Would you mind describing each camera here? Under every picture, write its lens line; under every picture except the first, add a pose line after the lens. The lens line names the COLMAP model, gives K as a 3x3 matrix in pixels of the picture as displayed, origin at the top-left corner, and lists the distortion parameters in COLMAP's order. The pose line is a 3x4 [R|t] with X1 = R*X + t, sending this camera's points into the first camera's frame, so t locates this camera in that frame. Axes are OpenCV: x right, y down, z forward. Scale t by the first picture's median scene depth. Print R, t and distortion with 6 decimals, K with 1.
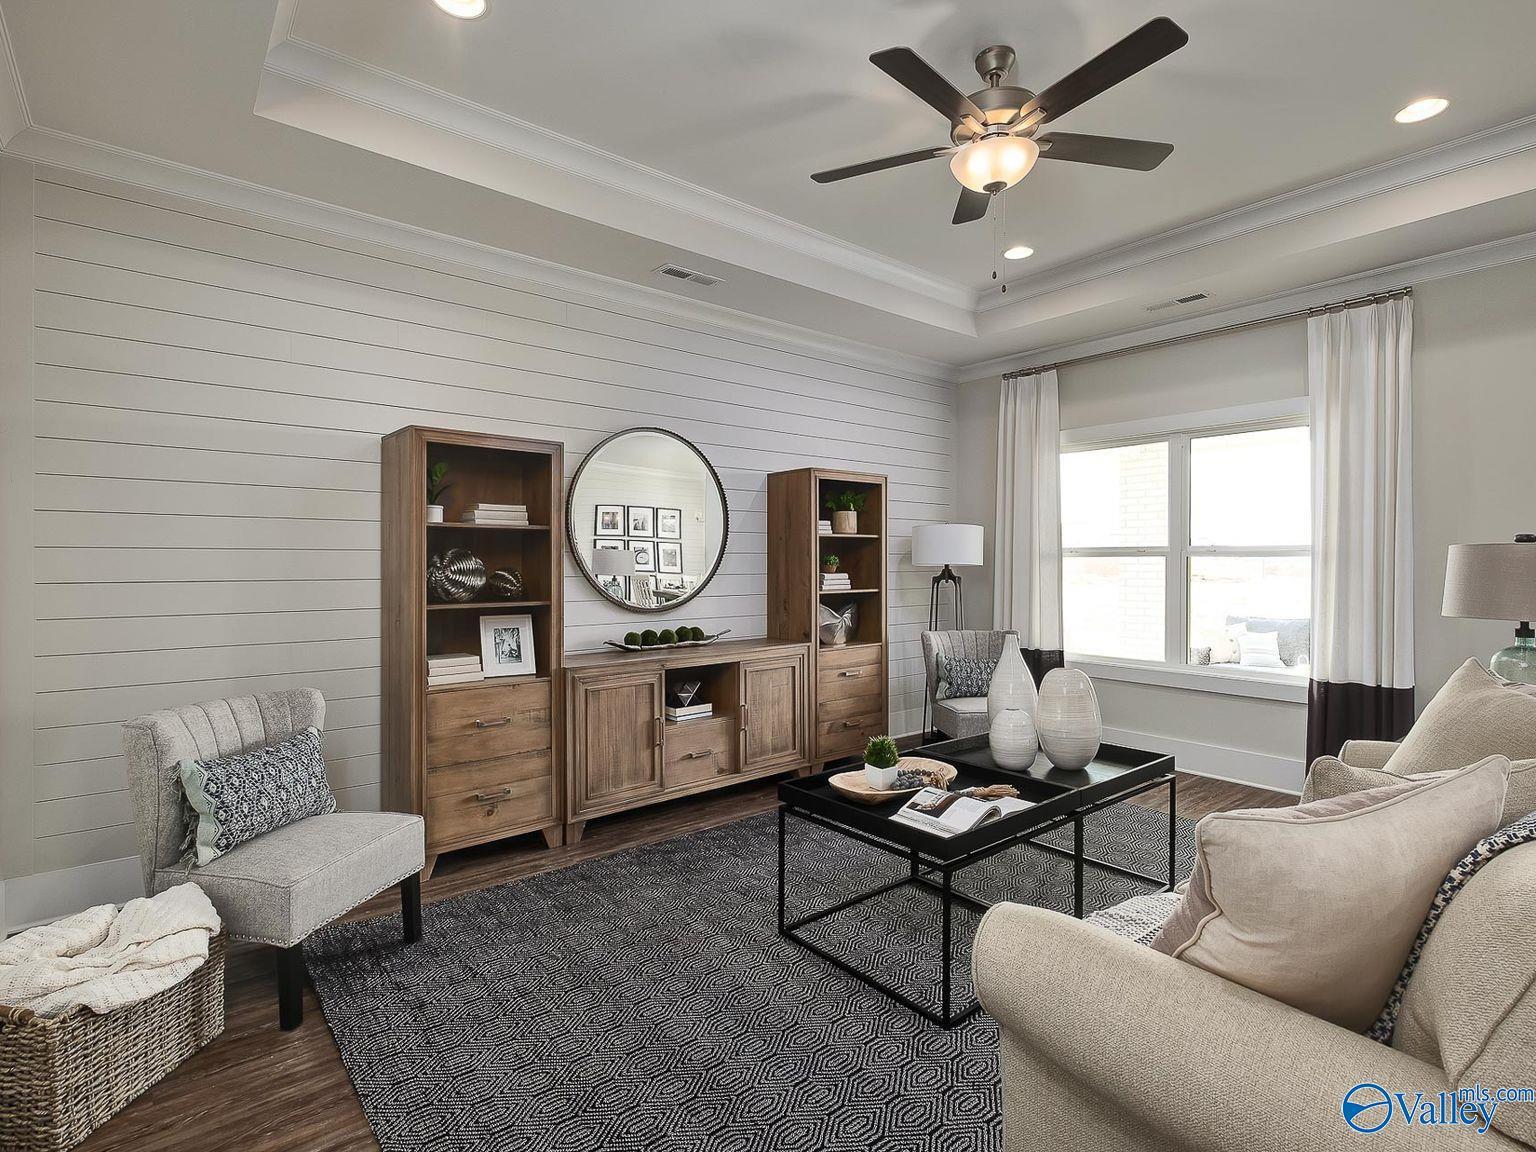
lens RADIAL K [[757.9, 0, 768.0], [0, 757.9, 576.0], [0, 0, 1]] dist [-0.004397, -0.001131]
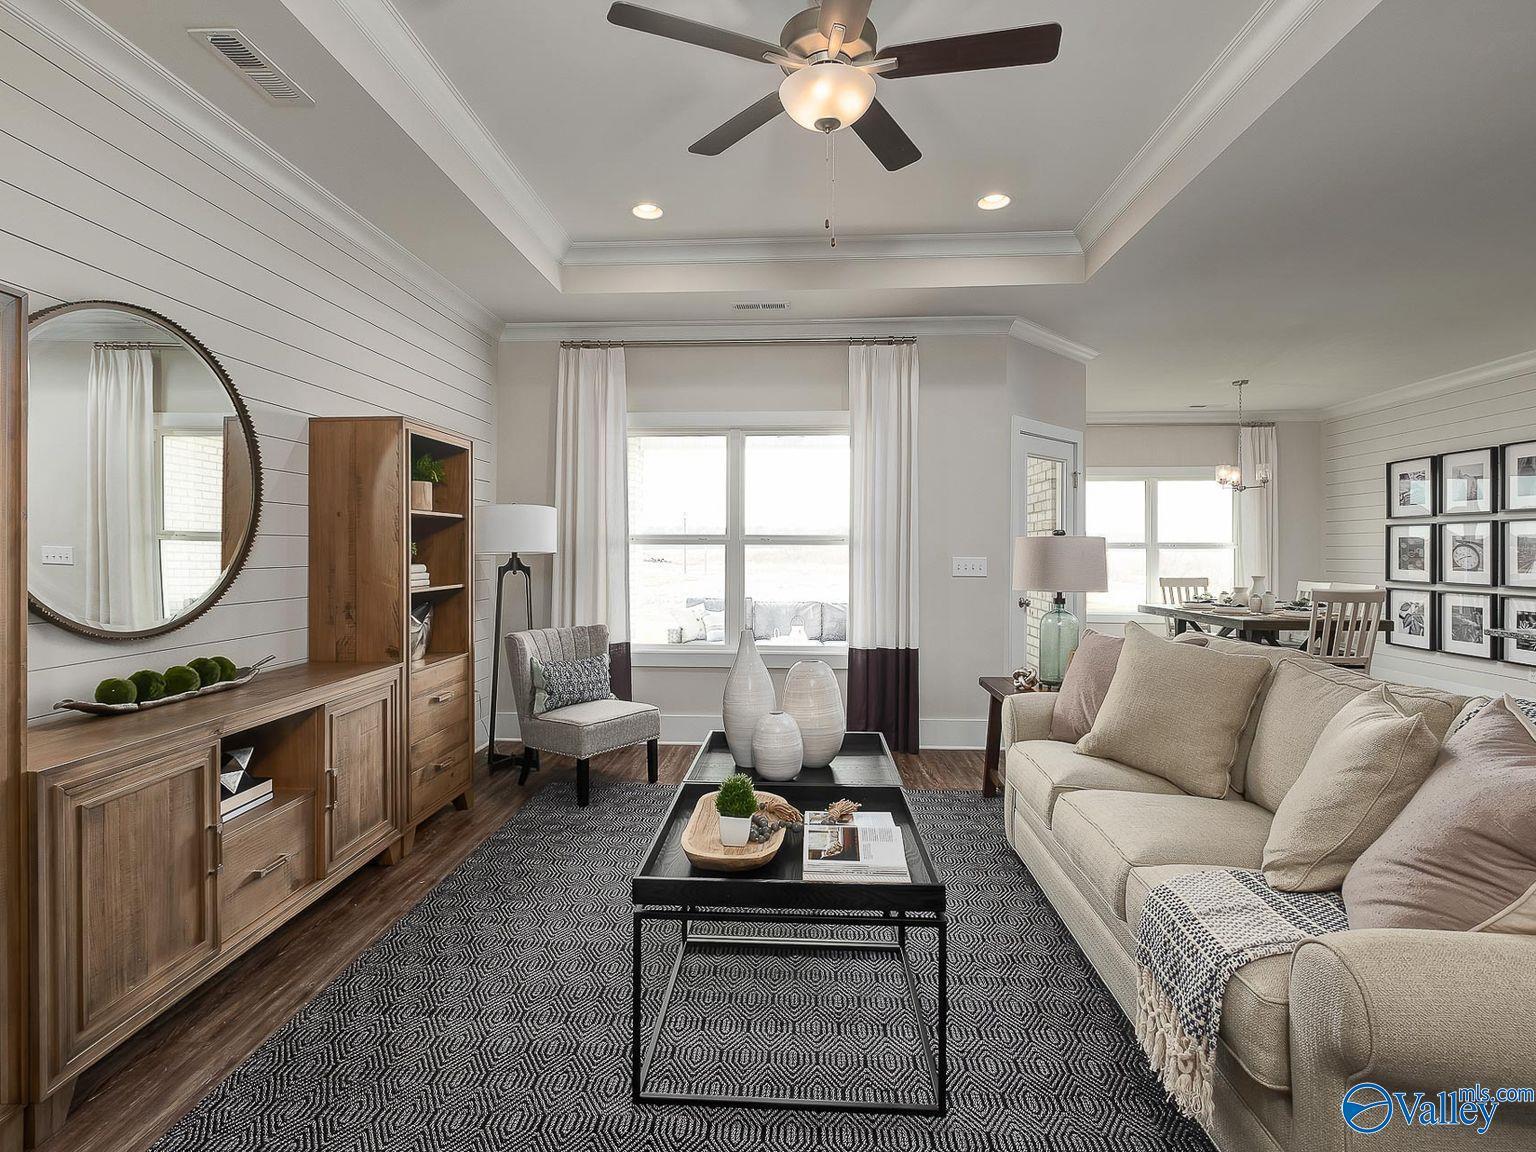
lens RADIAL K [[753.0, 0, 770.3], [0, 753.0, 557.9], [0, 0, 1]] dist [-0.005528, -0.000890]
pose [[0.679374, -0.006351, 0.733765, -0.231438], [0.012732, 0.999914, -0.003134, -0.003606], [-0.733682, 0.011472, 0.679396, 0.272771]]
